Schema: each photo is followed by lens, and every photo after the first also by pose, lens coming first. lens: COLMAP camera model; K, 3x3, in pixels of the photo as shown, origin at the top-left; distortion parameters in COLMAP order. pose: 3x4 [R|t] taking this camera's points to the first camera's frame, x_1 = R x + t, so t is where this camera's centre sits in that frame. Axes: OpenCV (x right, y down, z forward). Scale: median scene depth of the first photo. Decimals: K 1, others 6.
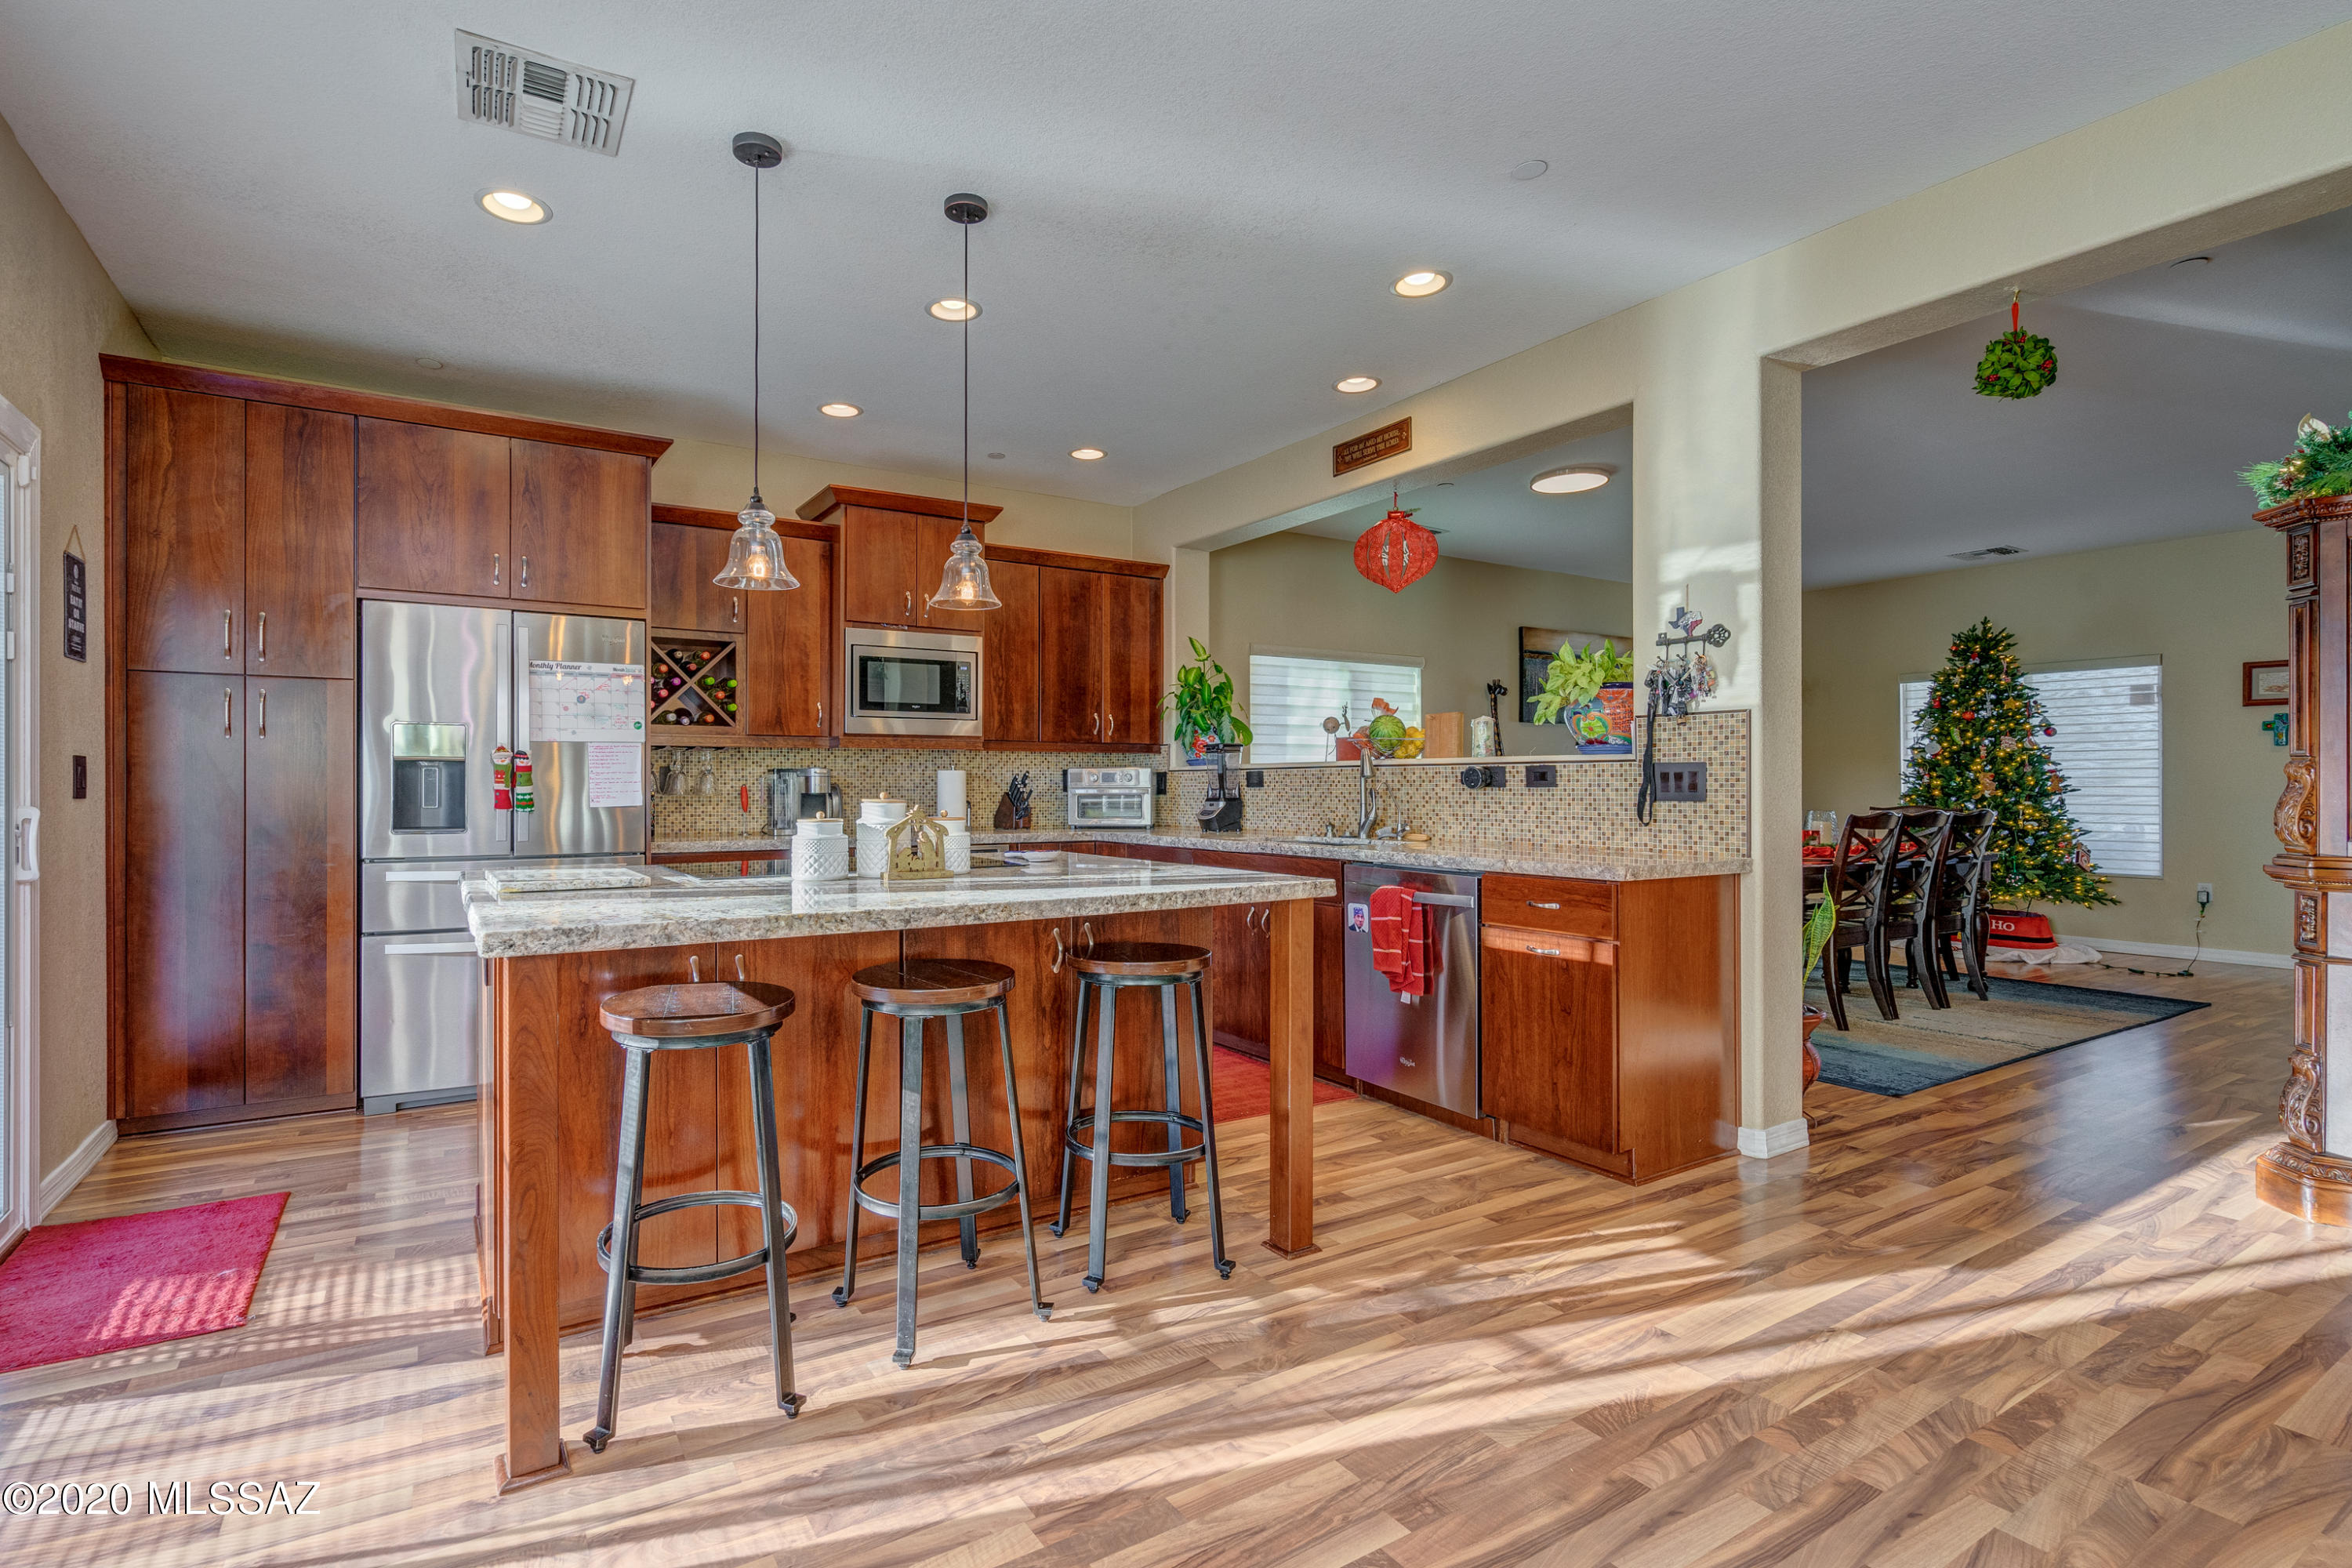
lens RADIAL K [[1082.8, 0, 1048.7], [0, 1082.8, 791.8], [0, 0, 1]] dist [0.004509, 0.000018]
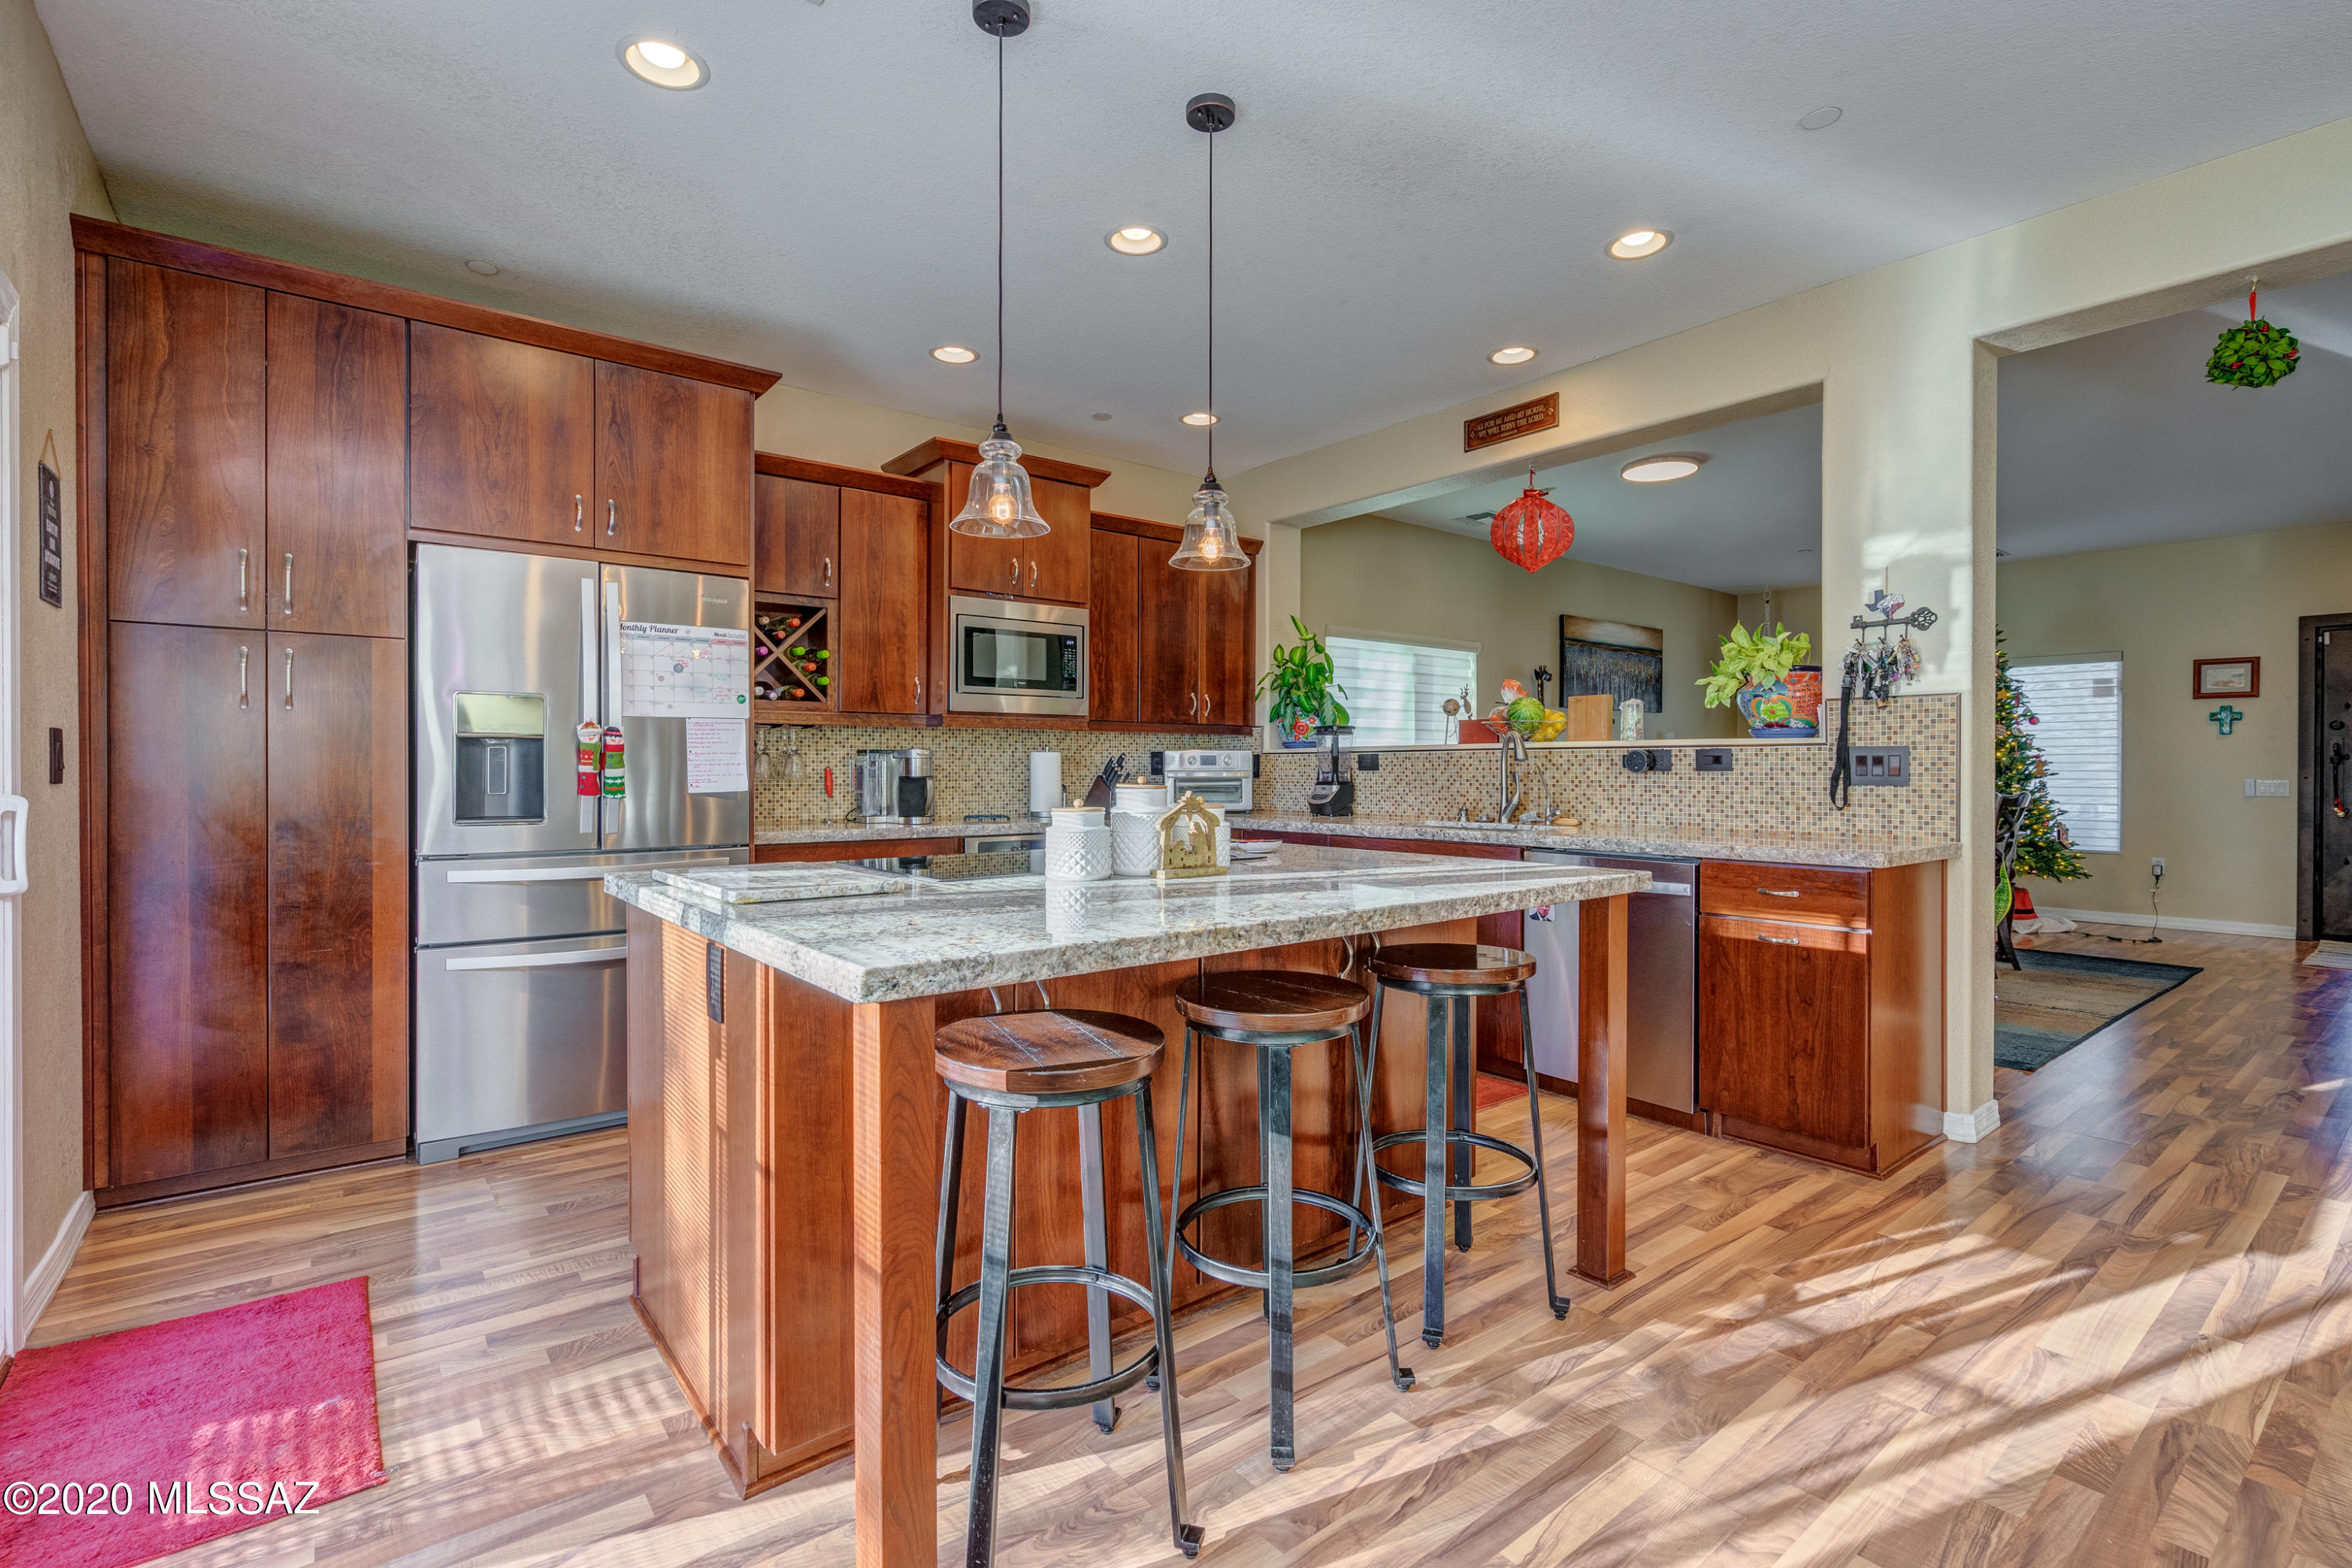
lens RADIAL K [[1082.8, 0, 1160.6], [0, 1082.8, 772.2], [0, 0, 1]] dist [0.004509, 0.000018]
pose [[0.989634, 0.000917, 0.143607, -0.175035], [-0.000394, 0.999993, -0.003669, 0.000642], [-0.143609, 0.003574, 0.989628, 0.093791]]
